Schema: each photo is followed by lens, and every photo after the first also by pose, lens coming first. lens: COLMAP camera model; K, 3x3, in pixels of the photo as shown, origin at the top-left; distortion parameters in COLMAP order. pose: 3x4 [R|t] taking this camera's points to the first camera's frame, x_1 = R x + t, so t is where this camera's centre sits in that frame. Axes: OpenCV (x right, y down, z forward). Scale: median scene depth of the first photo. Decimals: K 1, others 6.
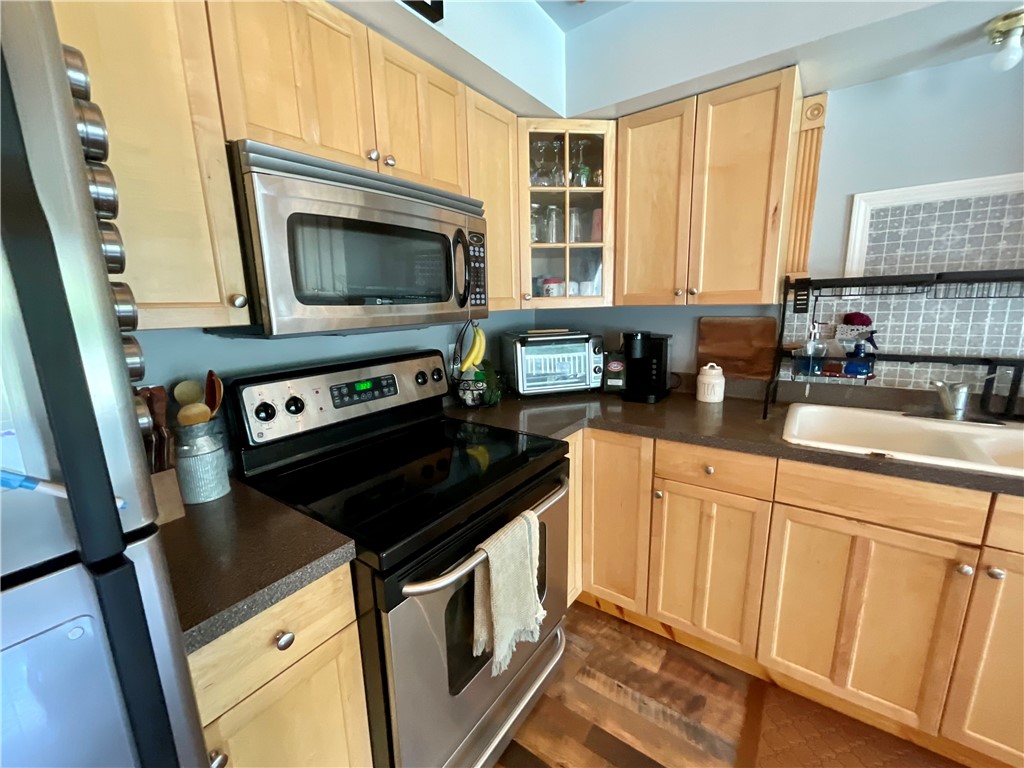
lens RADIAL K [[414.7, 0, 510.5], [0, 414.7, 385.5], [0, 0, 1]] dist [0.010885, 0.000064]
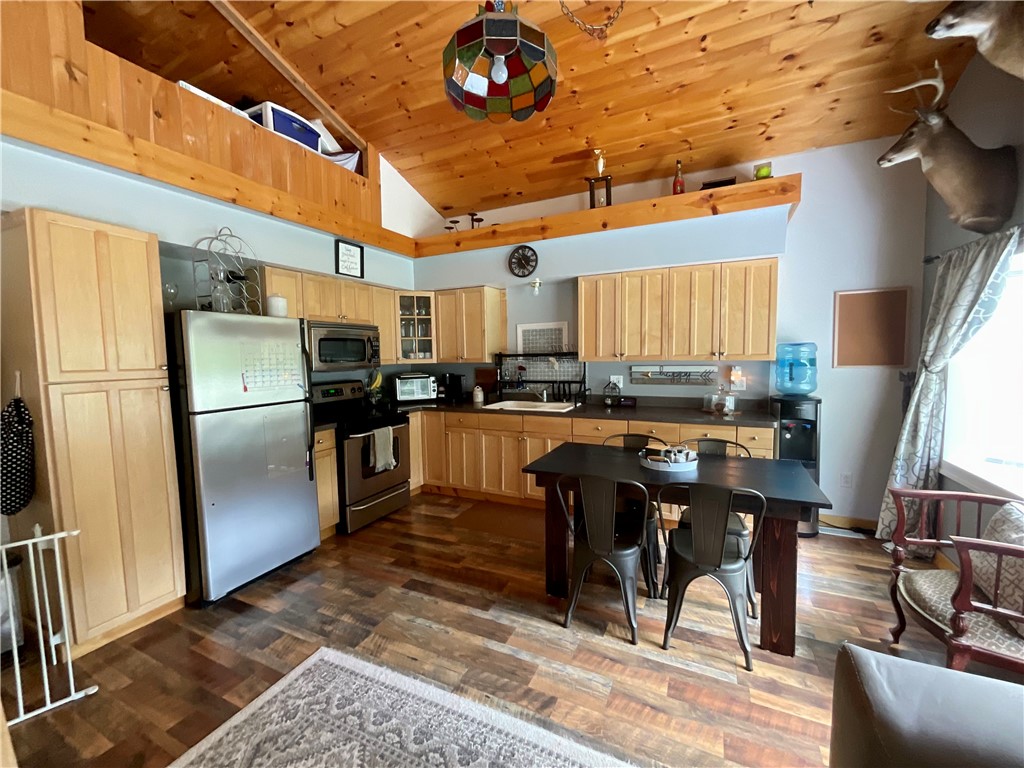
lens RADIAL K [[414.7, 0, 511.8], [0, 414.7, 385.3], [0, 0, 1]] dist [0.010885, 0.000064]
pose [[0.984315, -0.003577, 0.176384, 0.269314], [0.025891, 0.991898, -0.124368, 0.270358], [-0.174510, 0.126984, 0.976433, -1.528905]]
